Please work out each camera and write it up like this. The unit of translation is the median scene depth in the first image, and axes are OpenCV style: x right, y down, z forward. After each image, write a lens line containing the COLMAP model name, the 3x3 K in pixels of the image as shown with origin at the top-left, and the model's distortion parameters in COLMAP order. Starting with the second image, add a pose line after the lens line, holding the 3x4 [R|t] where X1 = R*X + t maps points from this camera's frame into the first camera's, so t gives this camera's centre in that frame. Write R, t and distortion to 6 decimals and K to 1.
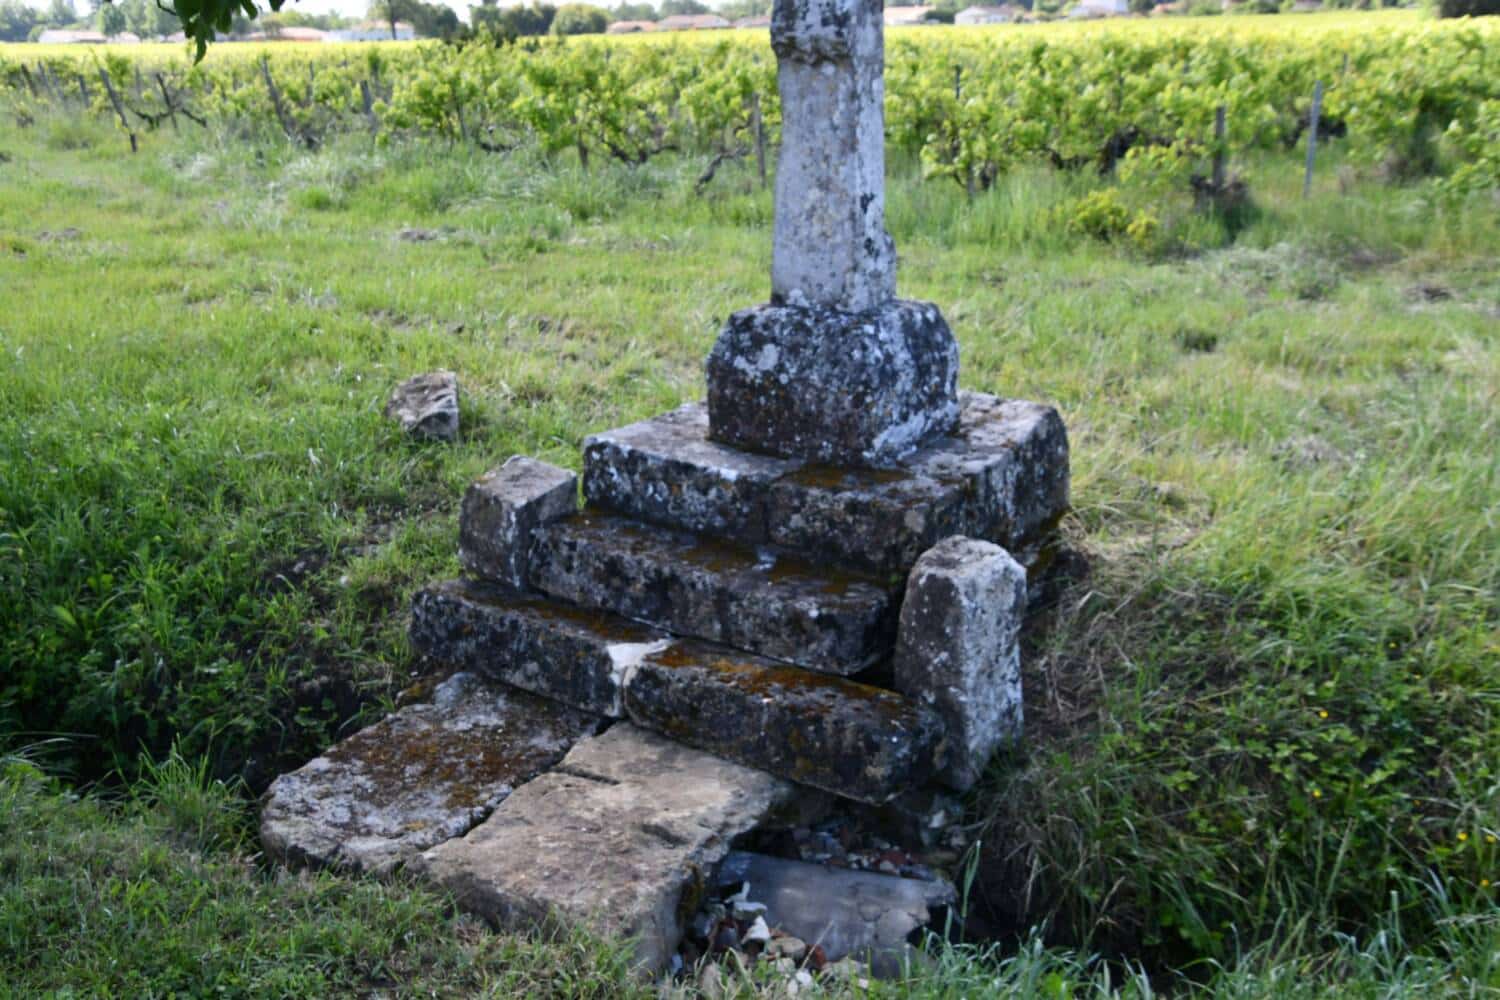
lens RADIAL K [[1372.6, 0, 750.0], [0, 1372.6, 500.0], [0, 0, 1]] dist [-0.083903, 0.235977]
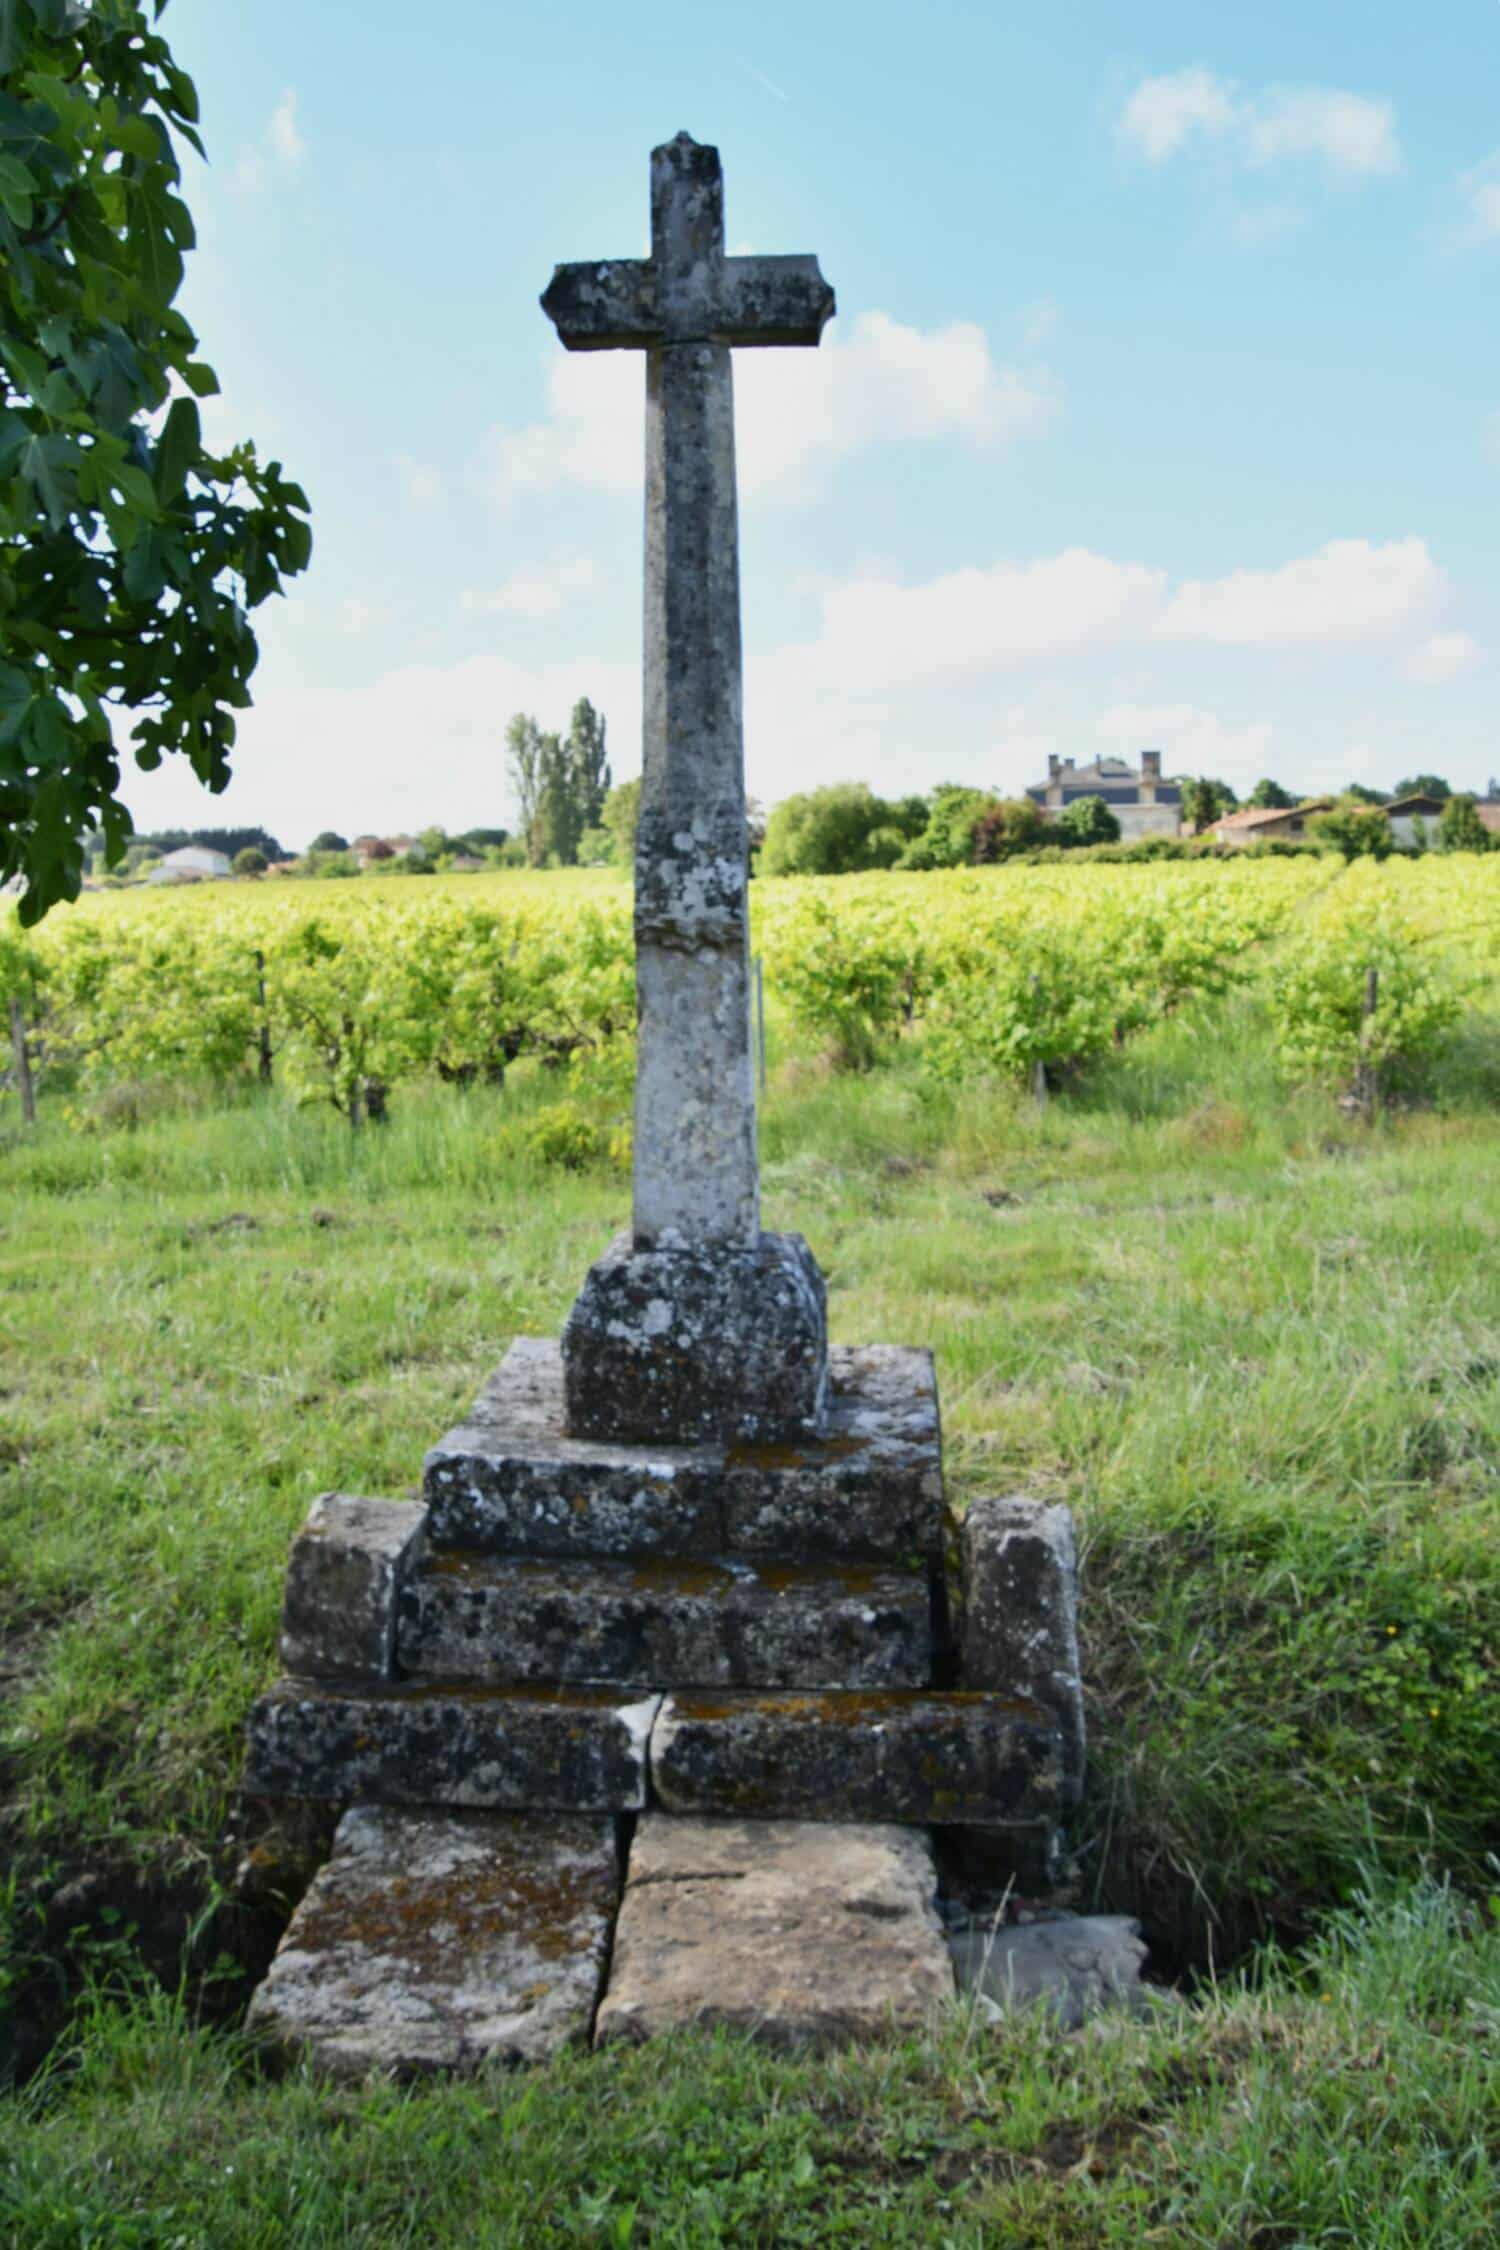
lens RADIAL K [[2018.1, 0, 750.0], [0, 2018.1, 1125.0], [0, 0, 1]] dist [-0.085242, 0.167743]
pose [[0.897024, -0.065428, 0.437112, -0.445370], [0.159394, 0.970319, -0.181863, 0.006586], [-0.412239, 0.232808, 0.880829, -0.052901]]
